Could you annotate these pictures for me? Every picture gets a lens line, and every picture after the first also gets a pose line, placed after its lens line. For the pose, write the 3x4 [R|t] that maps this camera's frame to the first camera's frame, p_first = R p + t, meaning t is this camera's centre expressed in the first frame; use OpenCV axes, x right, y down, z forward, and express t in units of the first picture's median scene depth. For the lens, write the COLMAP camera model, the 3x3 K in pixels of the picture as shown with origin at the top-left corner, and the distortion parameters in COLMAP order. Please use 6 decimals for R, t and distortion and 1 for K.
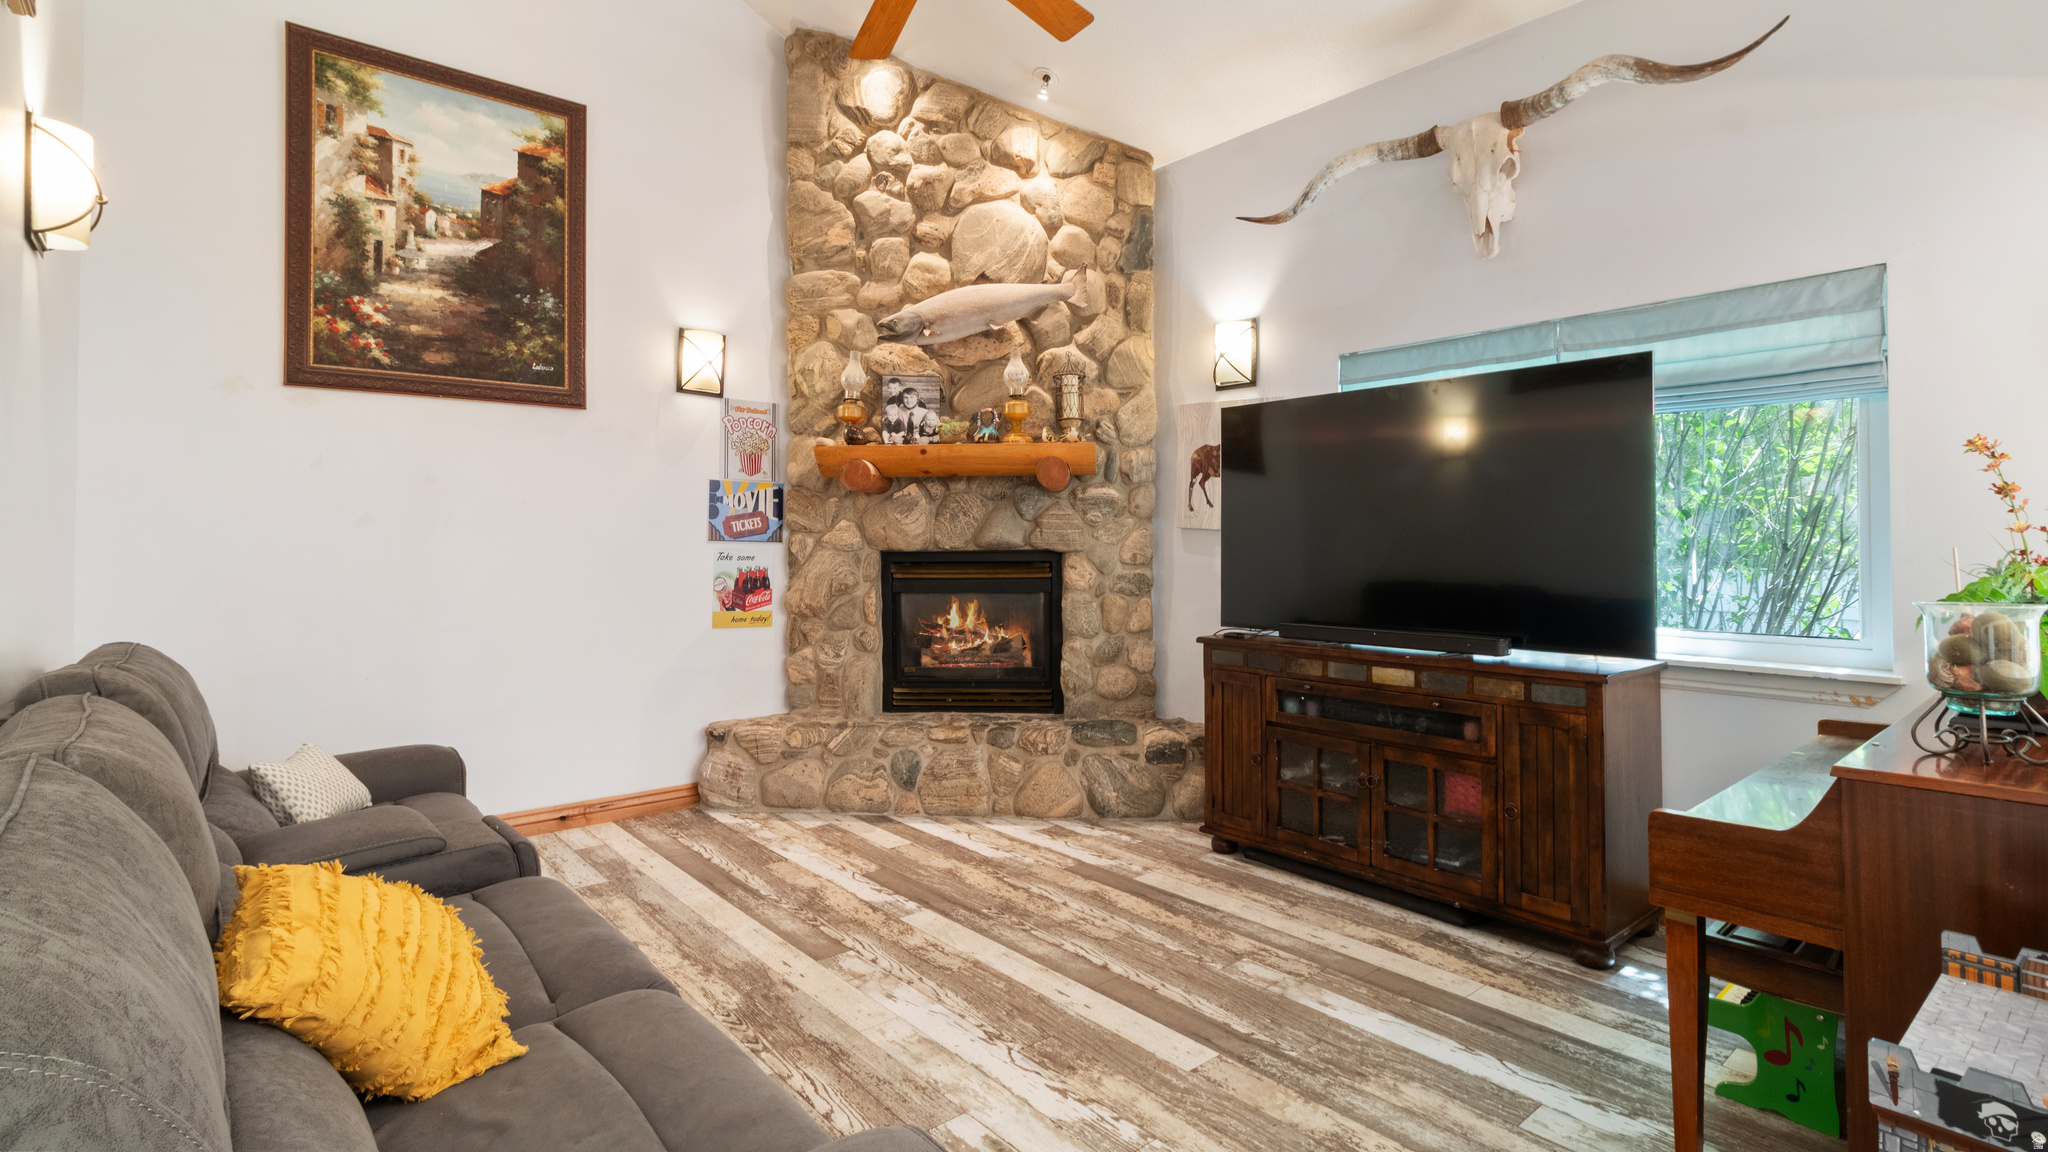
lens RADIAL K [[947.7, 0, 1036.2], [0, 947.7, 530.0], [0, 0, 1]] dist [-0.000356, 0.001867]
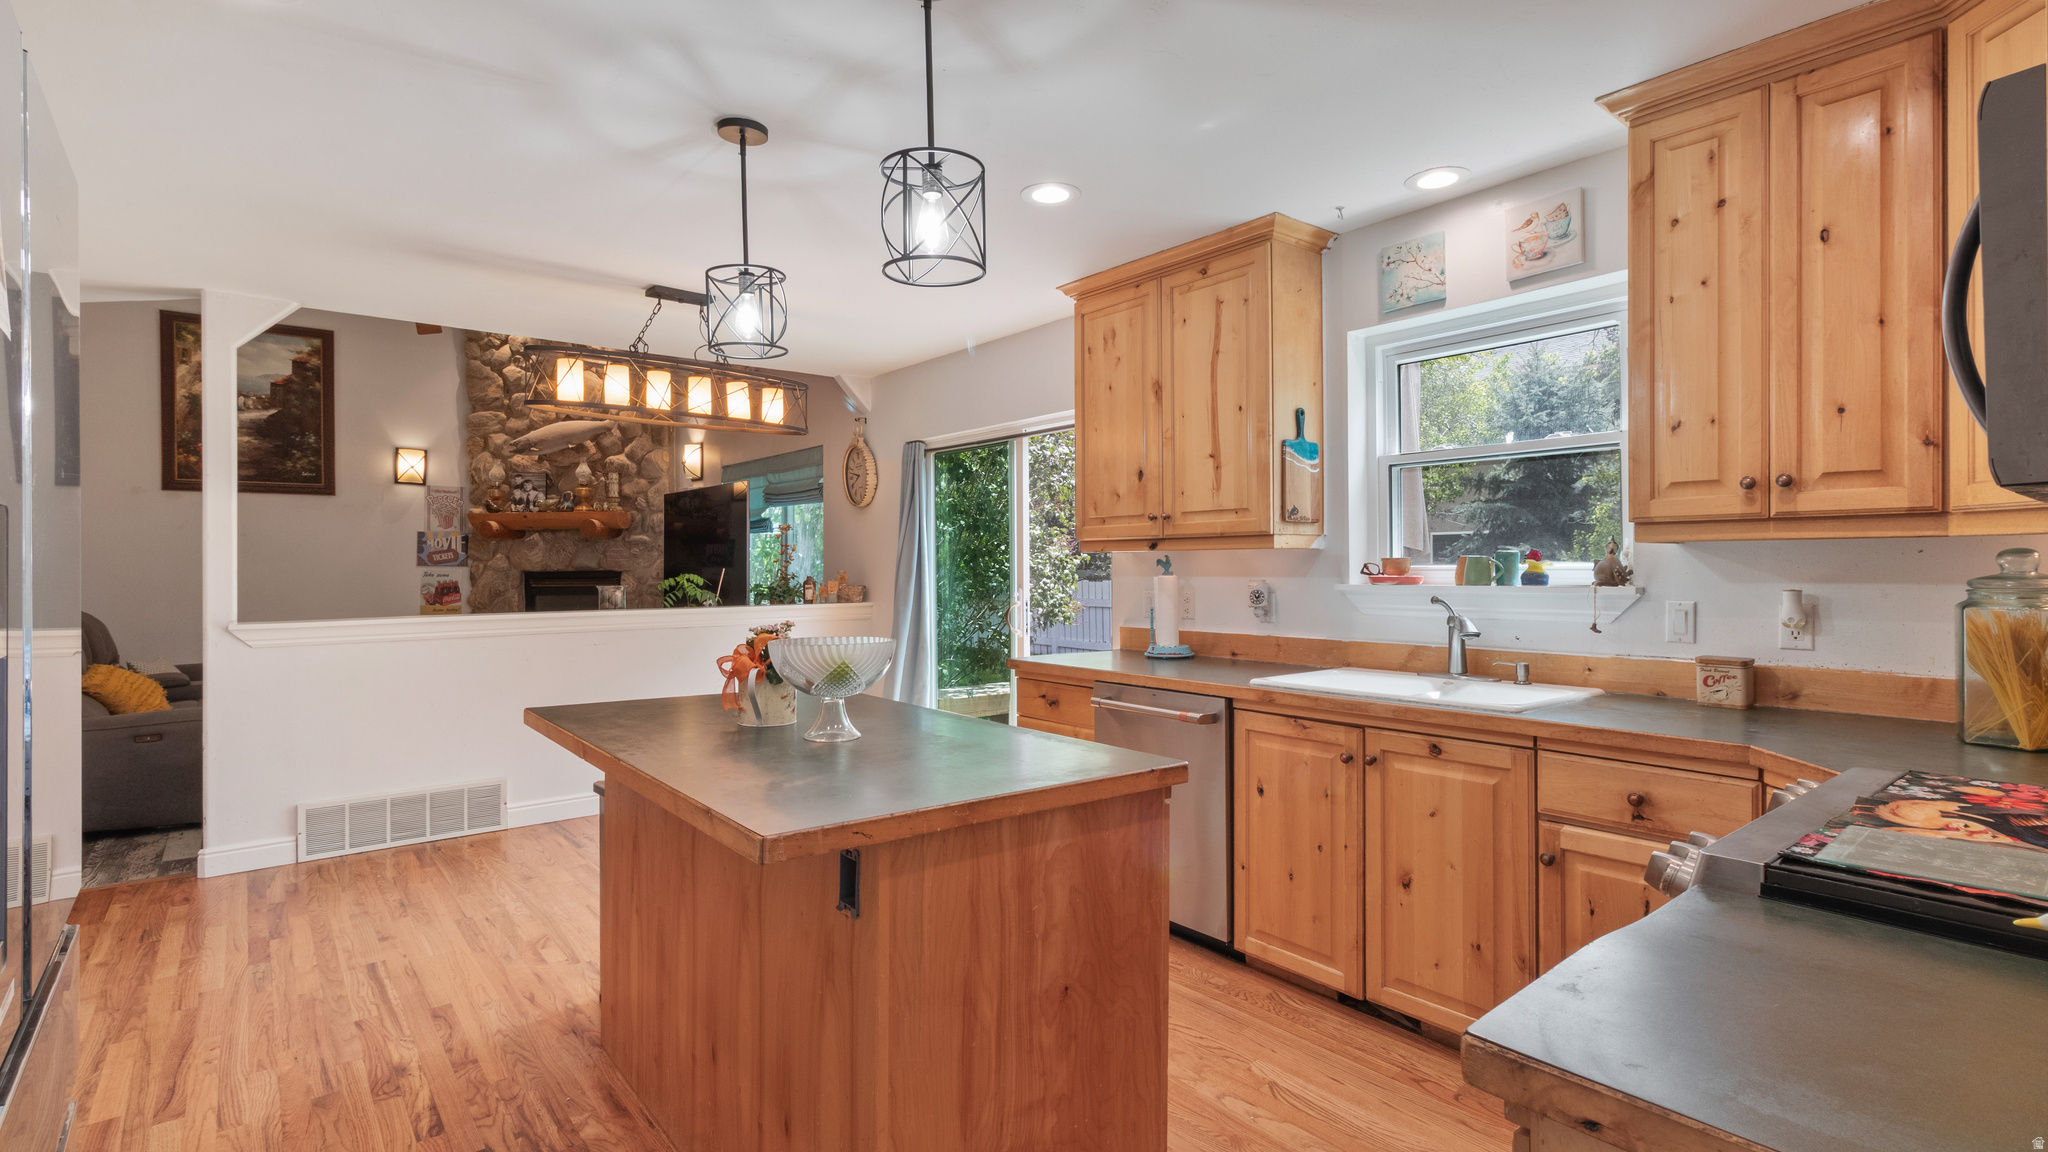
lens RADIAL K [[947.7, 0, 1042.6], [0, 947.7, 567.9], [0, 0, 1]] dist [-0.000356, 0.001867]
pose [[0.999769, -0.001739, -0.021438, 0.862004], [0.002117, 0.999842, 0.017627, -0.013096], [0.021404, -0.017669, 0.999615, -0.754167]]
